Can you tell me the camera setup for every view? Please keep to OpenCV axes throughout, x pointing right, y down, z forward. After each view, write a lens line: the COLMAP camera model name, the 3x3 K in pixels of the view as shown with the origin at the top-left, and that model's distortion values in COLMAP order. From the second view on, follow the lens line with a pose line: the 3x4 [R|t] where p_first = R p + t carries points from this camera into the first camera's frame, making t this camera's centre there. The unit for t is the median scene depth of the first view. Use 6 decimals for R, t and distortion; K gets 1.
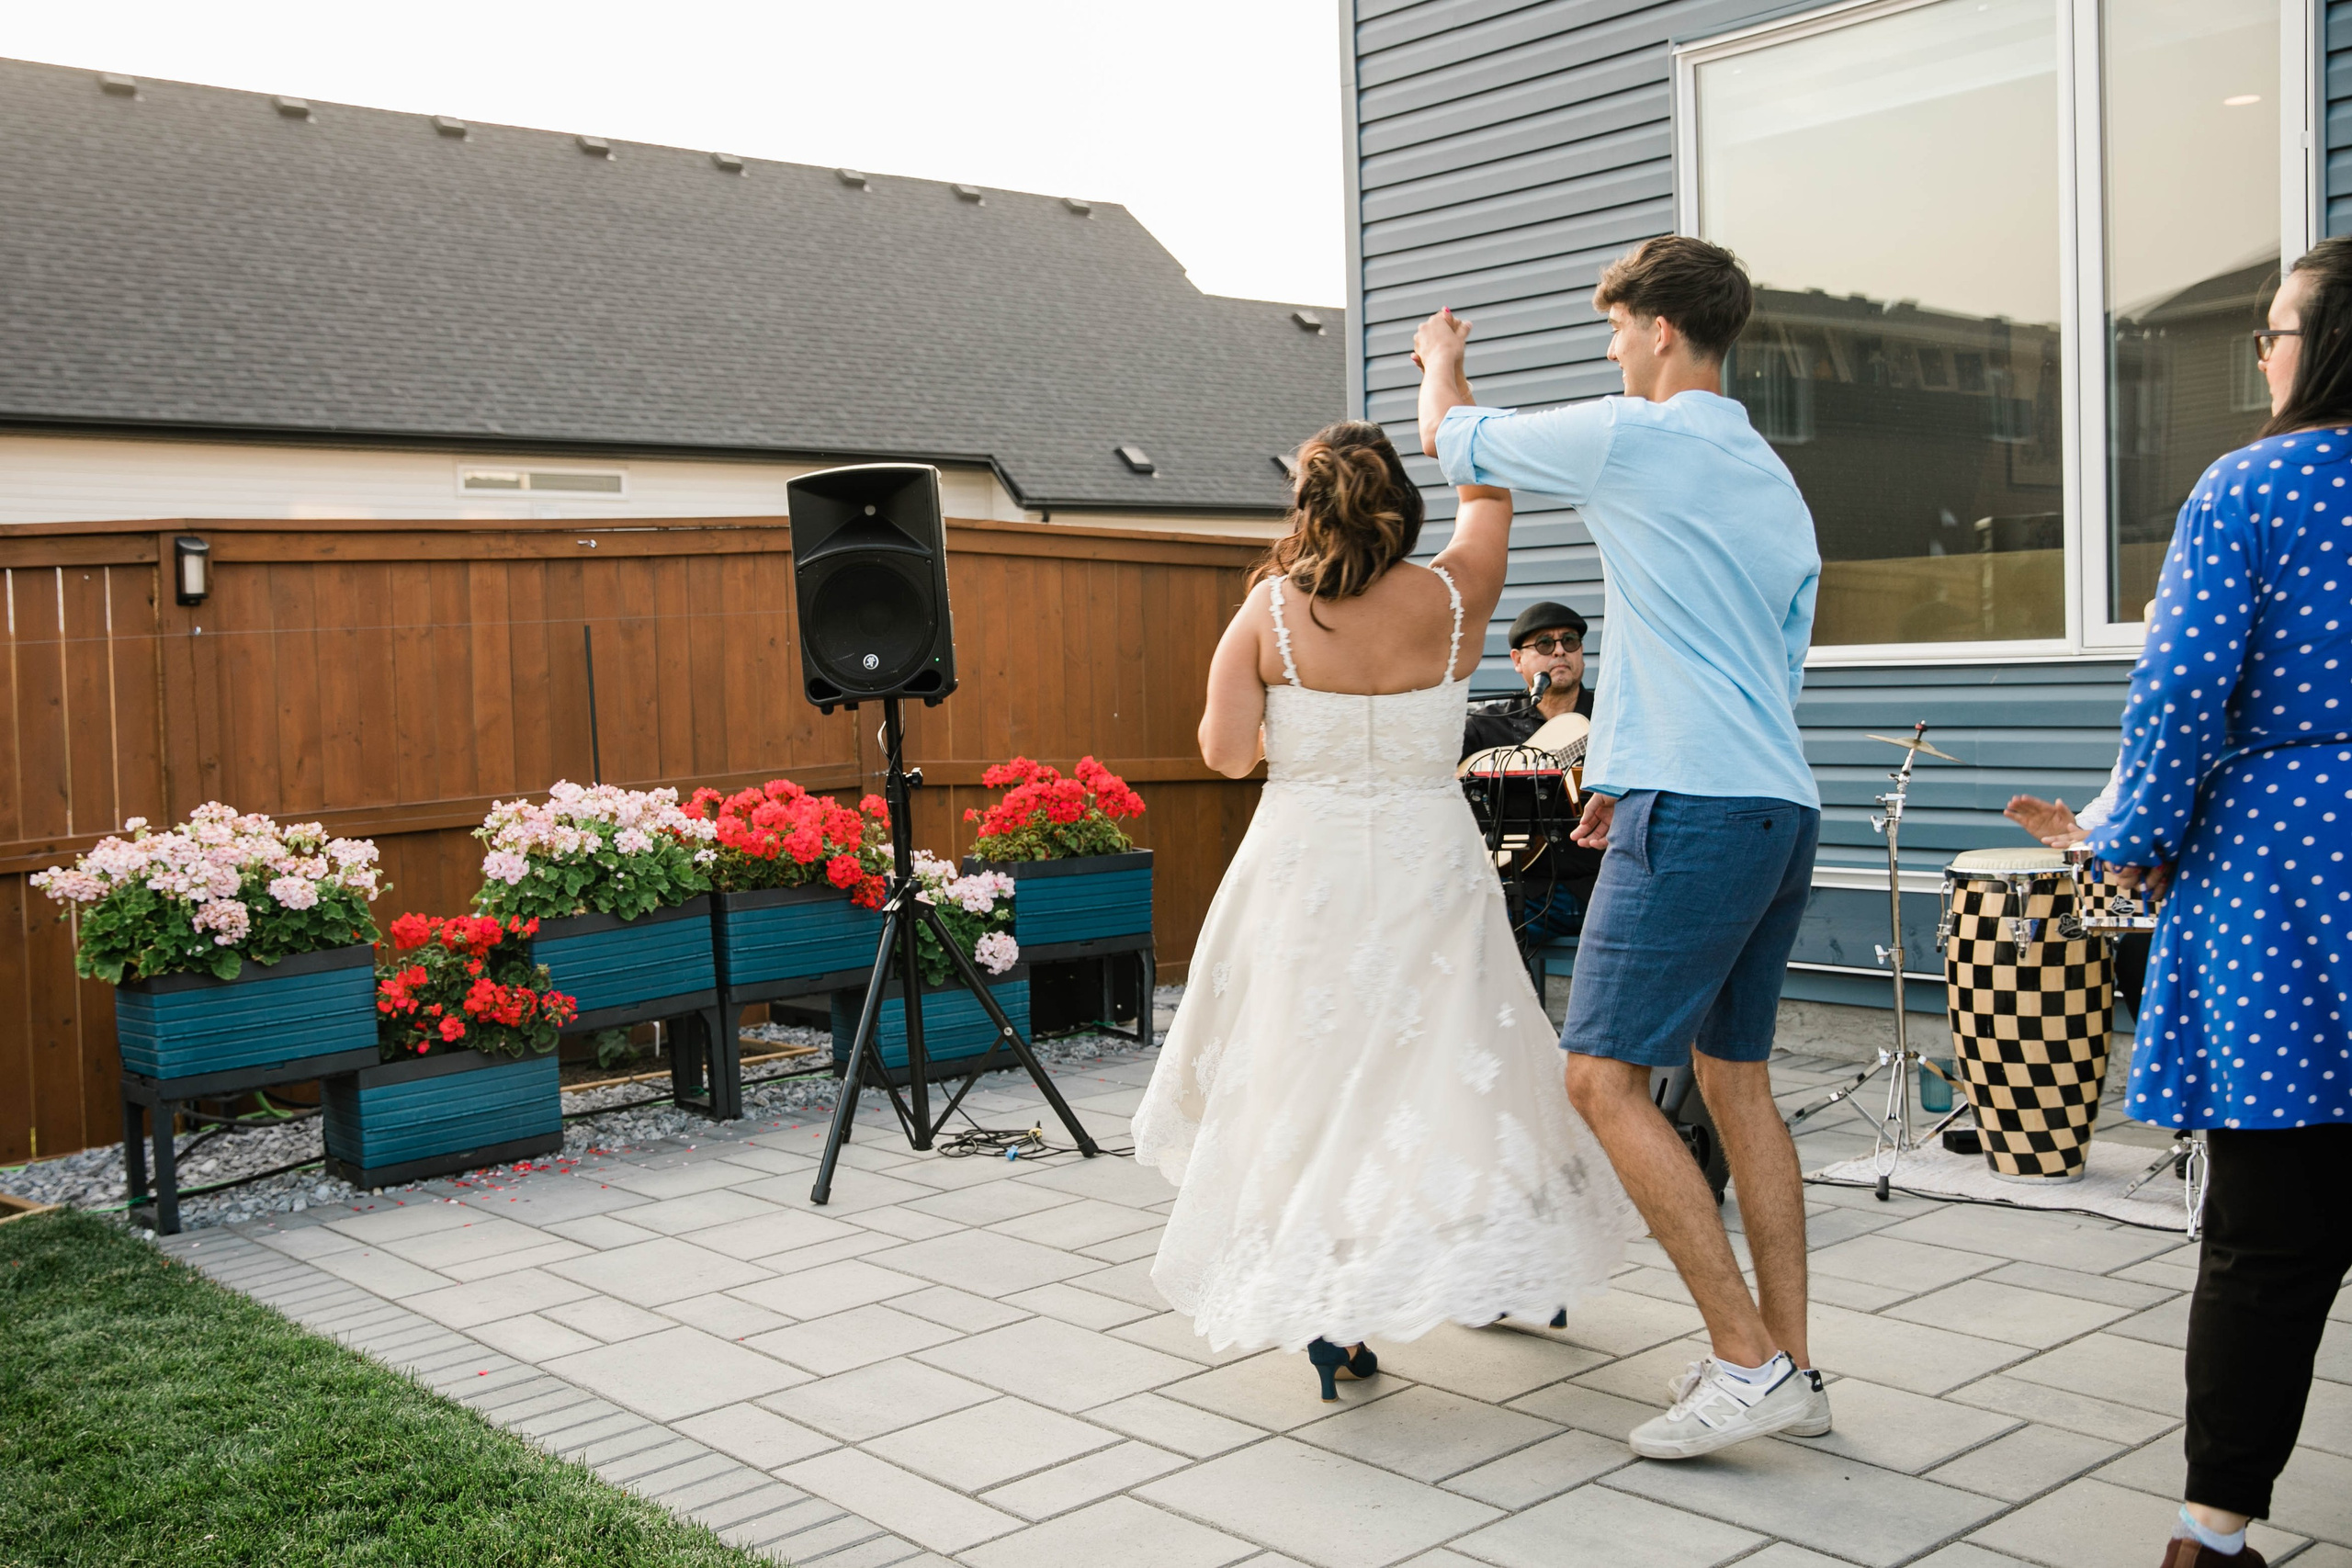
lens RADIAL K [[2490.5, 0, 1067.4], [0, 2490.5, 730.8], [0, 0, 1]] dist [-0.022748, 0.113356]
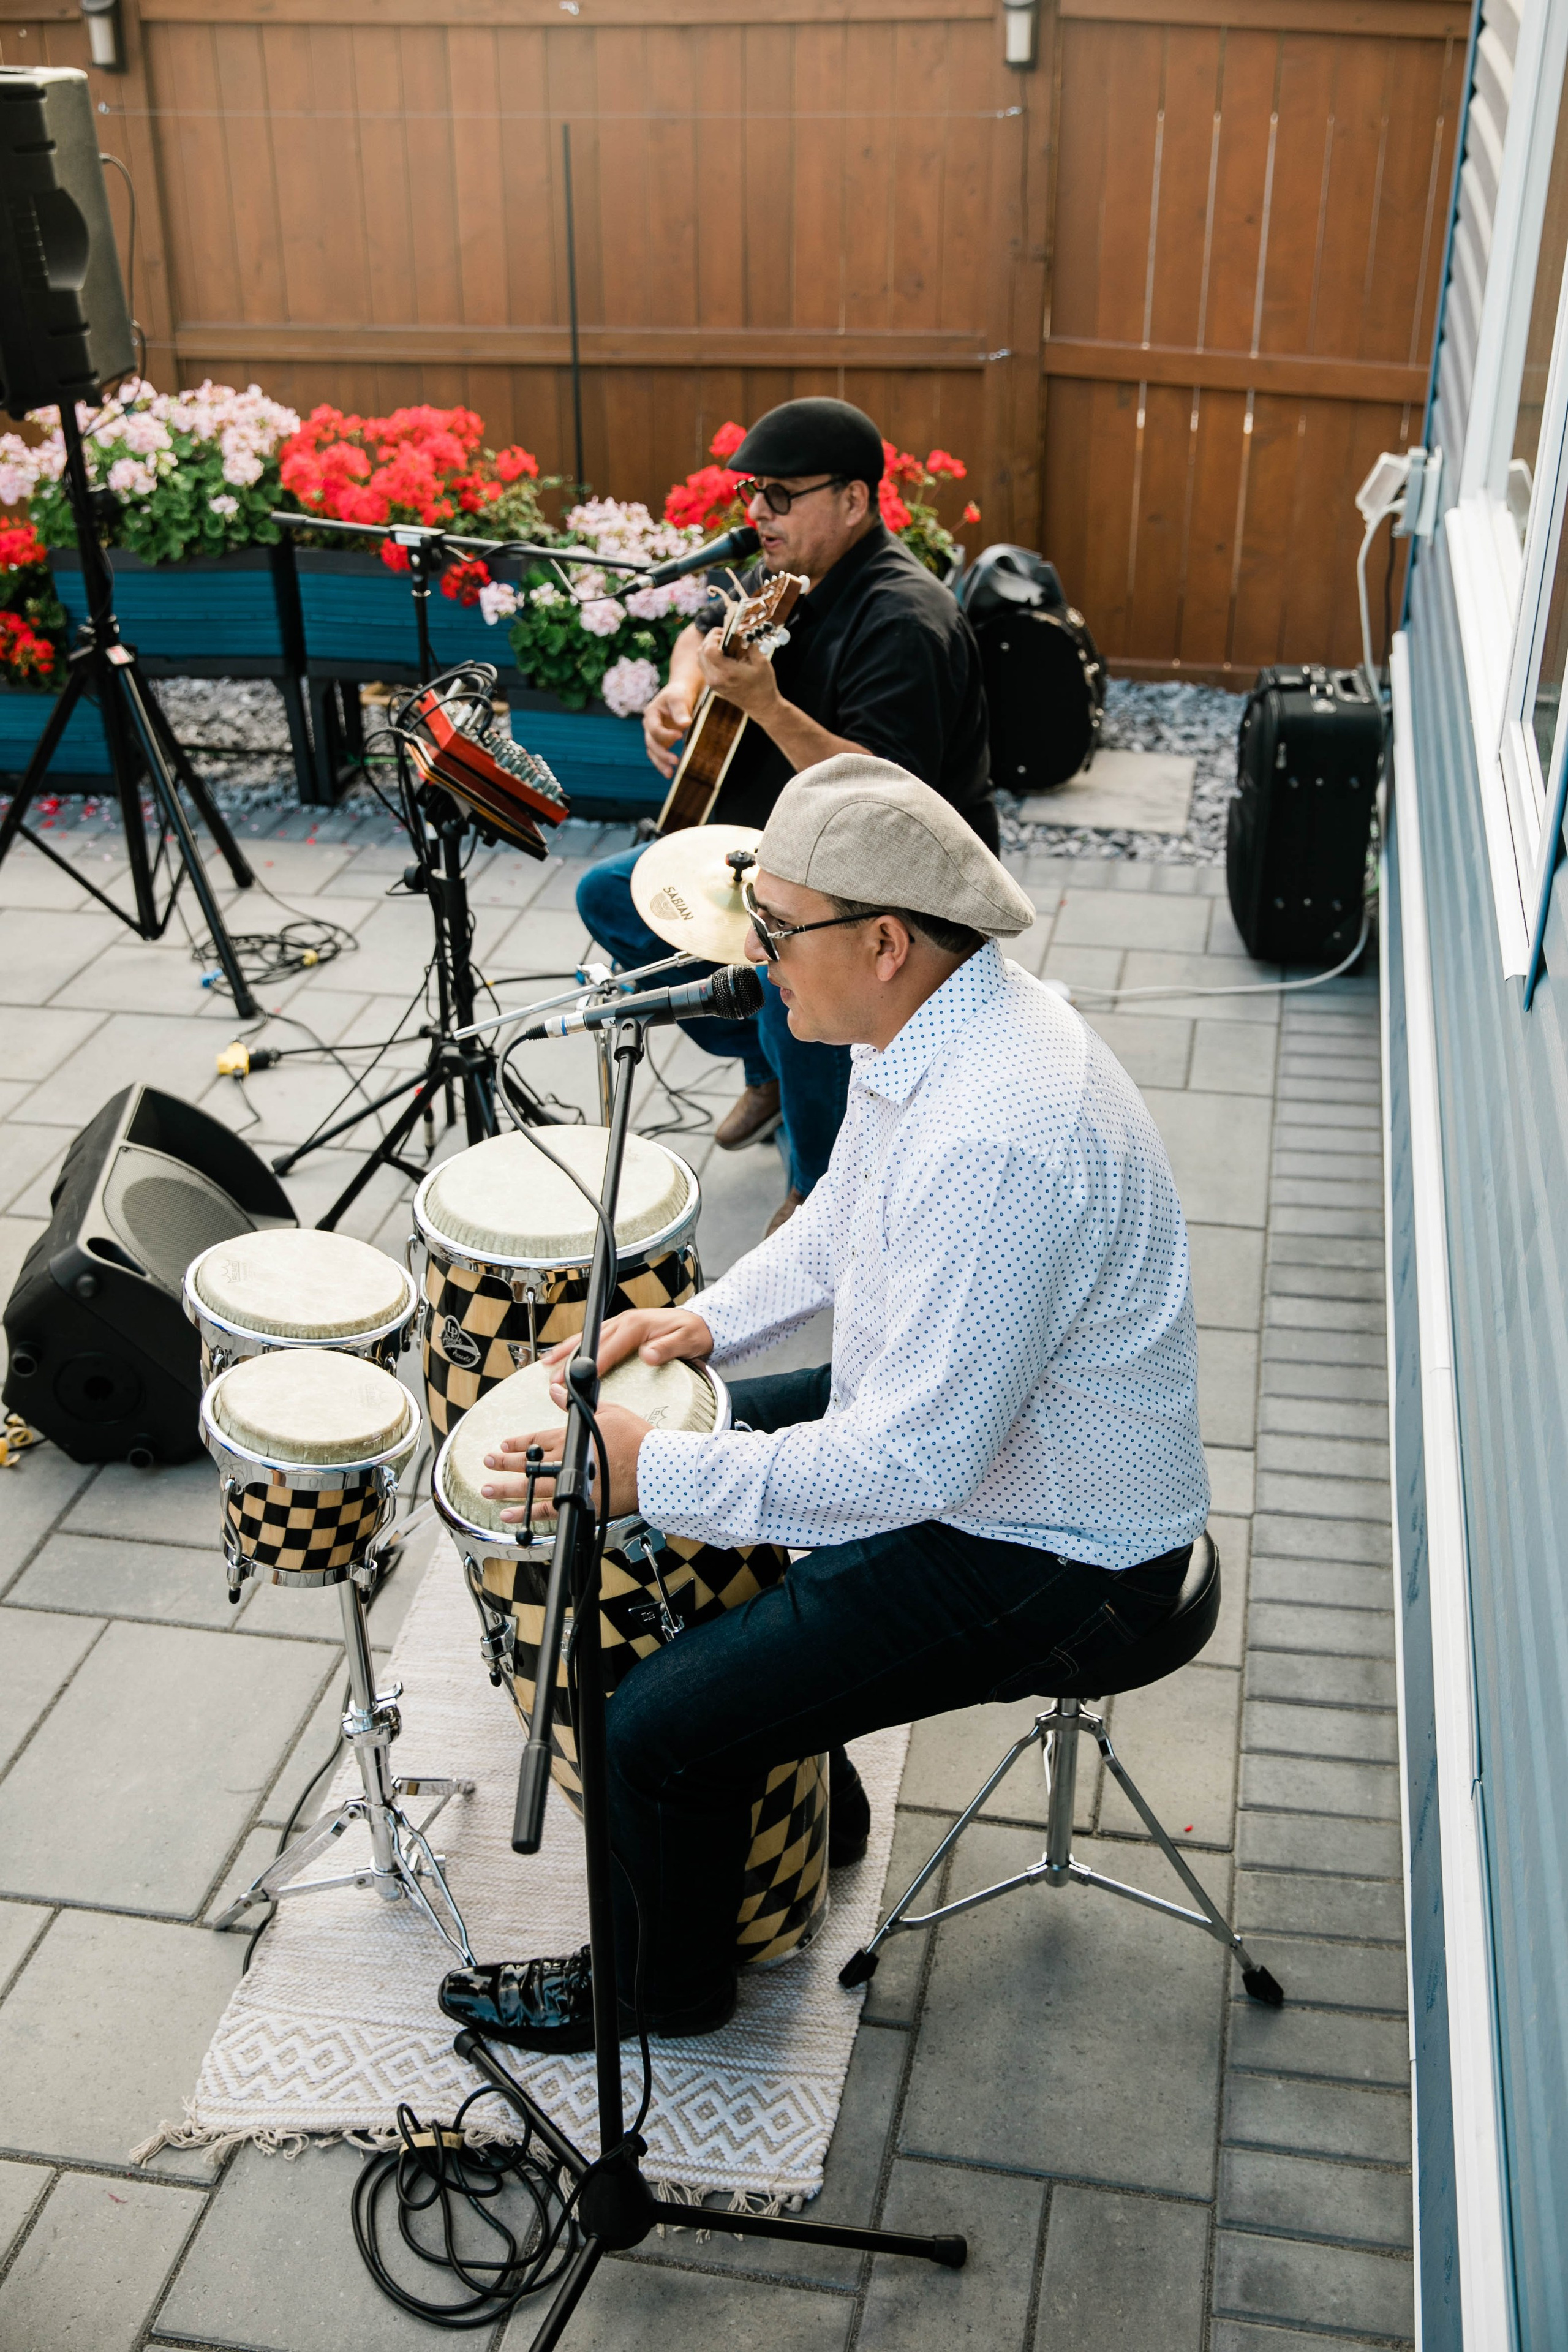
lens RADIAL K [[2490.8, 0, 708.6], [0, 2490.8, 1097.5], [0, 0, 1]] dist [-0.022748, 0.113356]
pose [[0.632500, 0.380732, -0.674528, 0.562763], [-0.040751, 0.886003, 0.461885, -0.156379], [0.773488, -0.264655, 0.575912, 0.574558]]
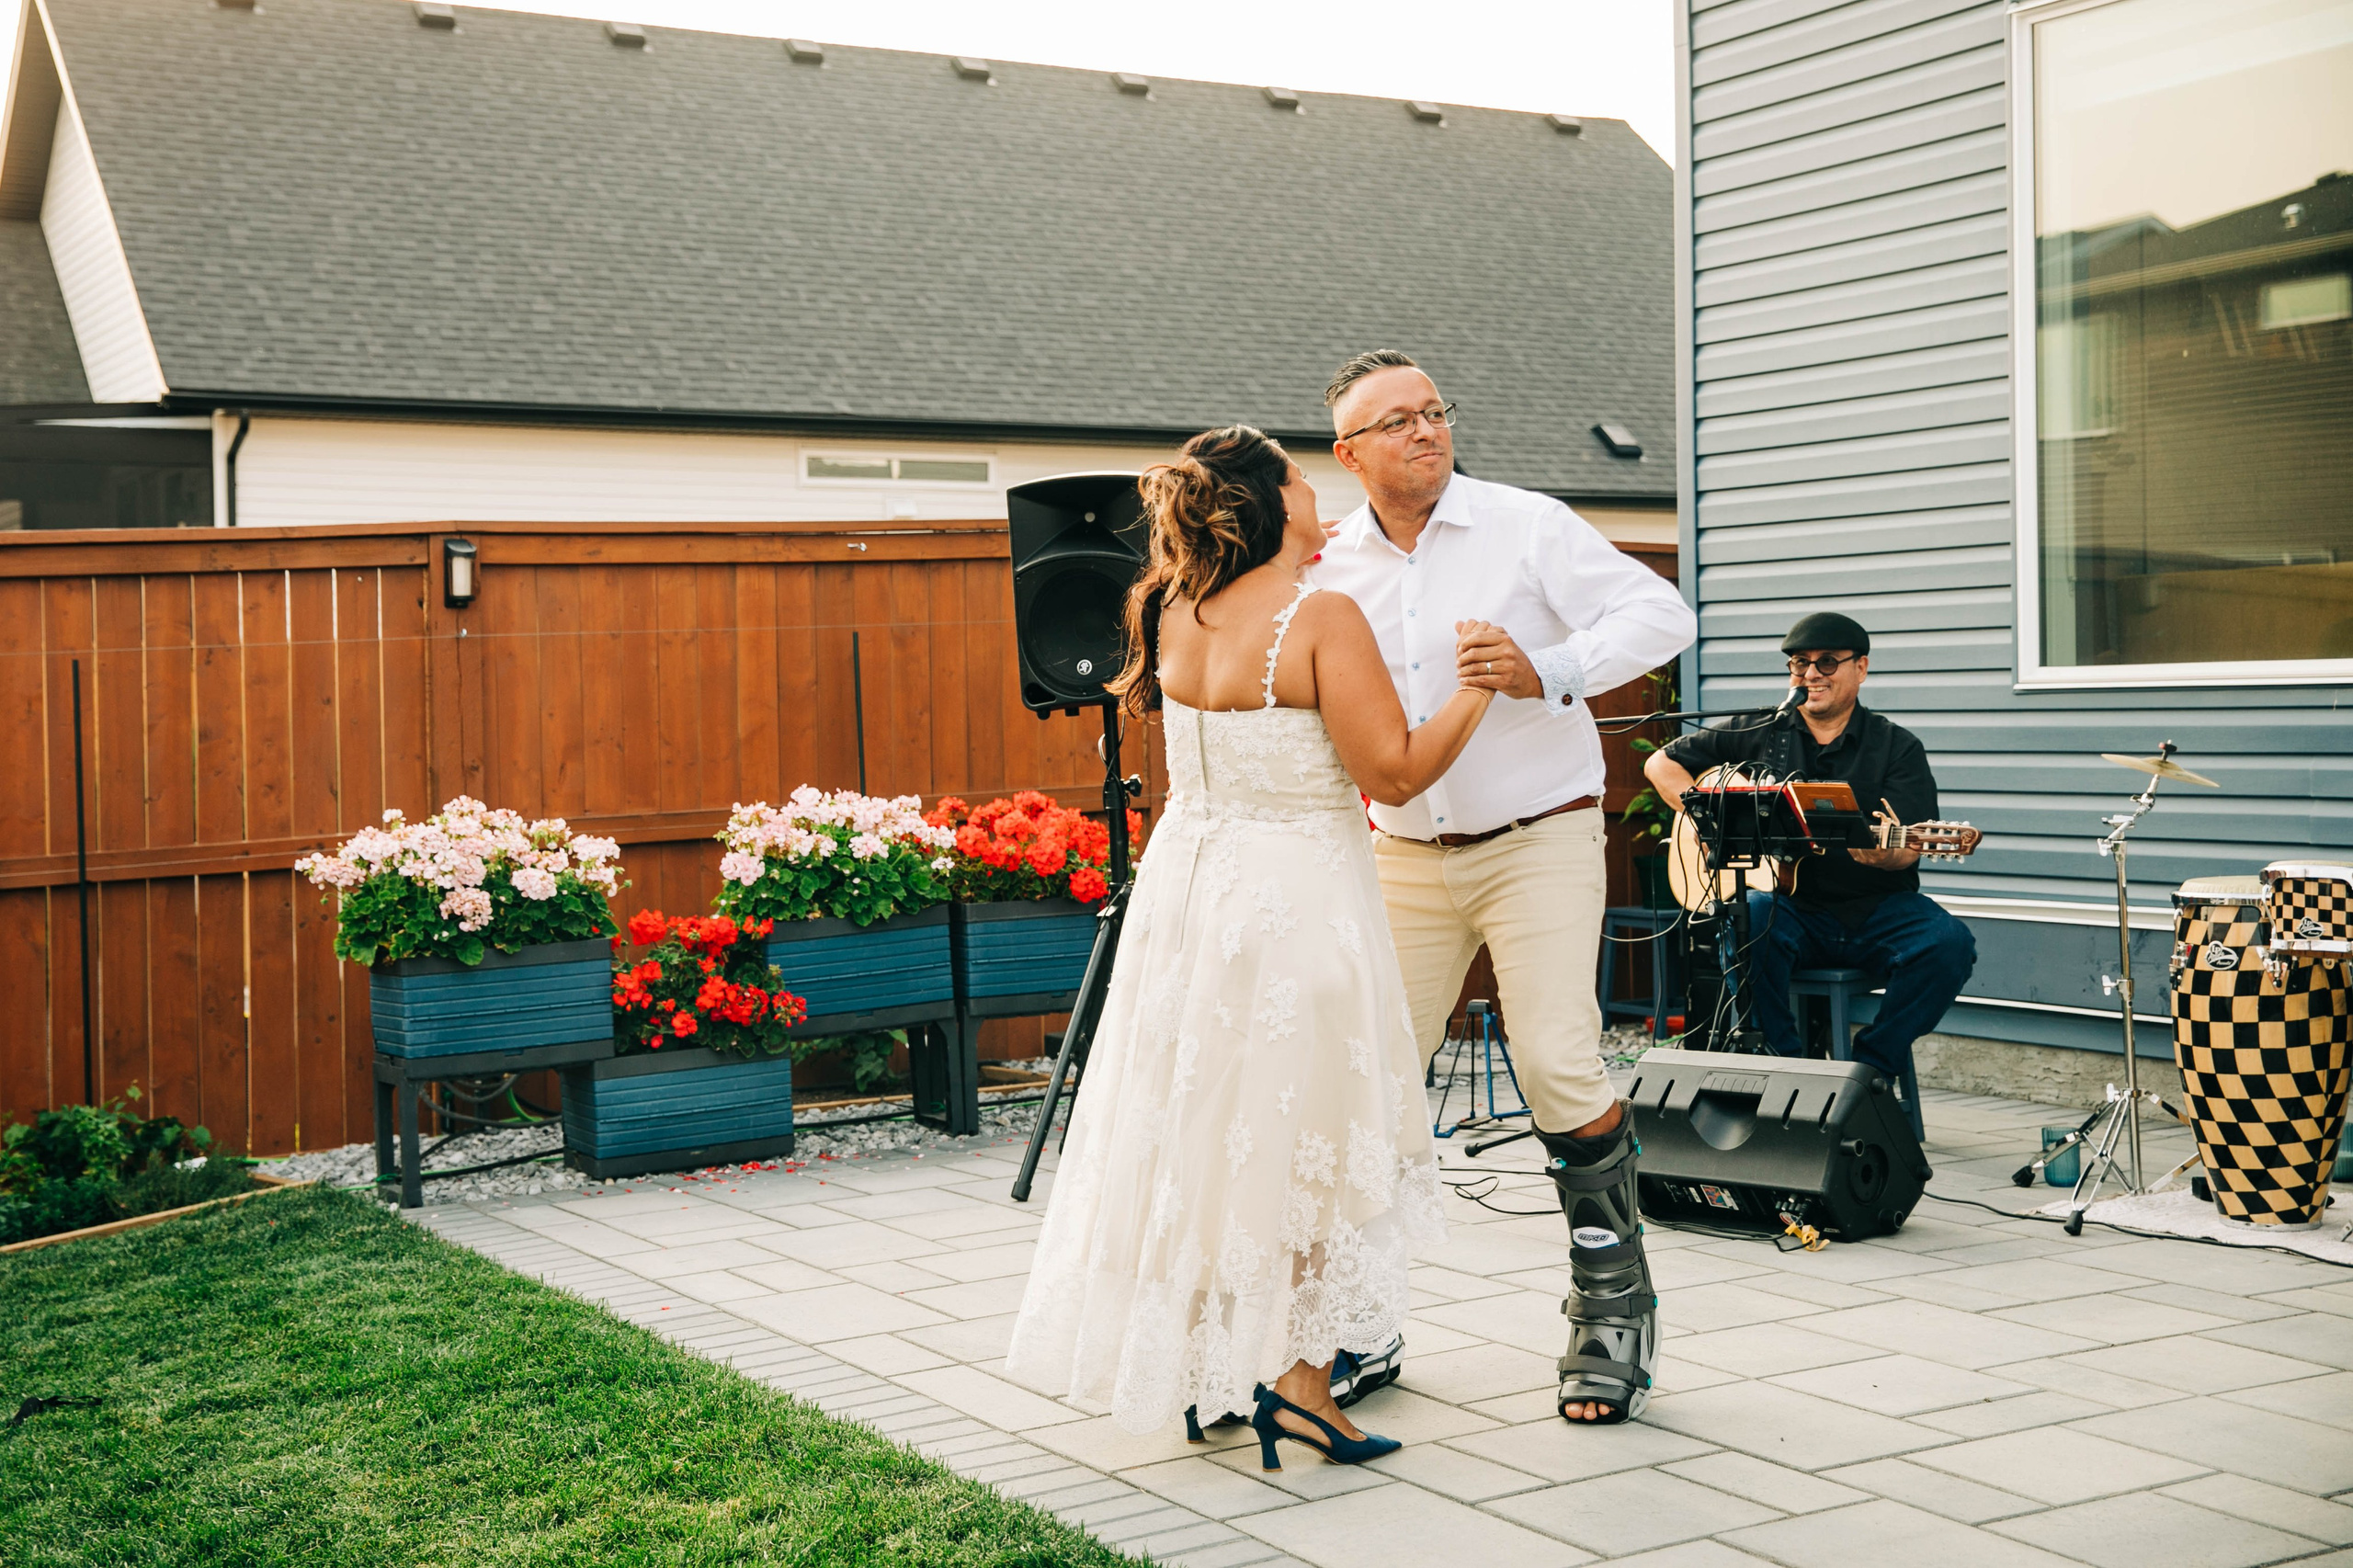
lens RADIAL K [[3228.2, 0, 999.4], [0, 3228.2, 711.6], [0, 0, 1]] dist [0.078115, -0.068764]
pose [[0.981174, 0.013305, -0.192669, 0.118693], [-0.017493, 0.999646, -0.020050, 0.014481], [0.192334, 0.023042, 0.981059, -0.246927]]
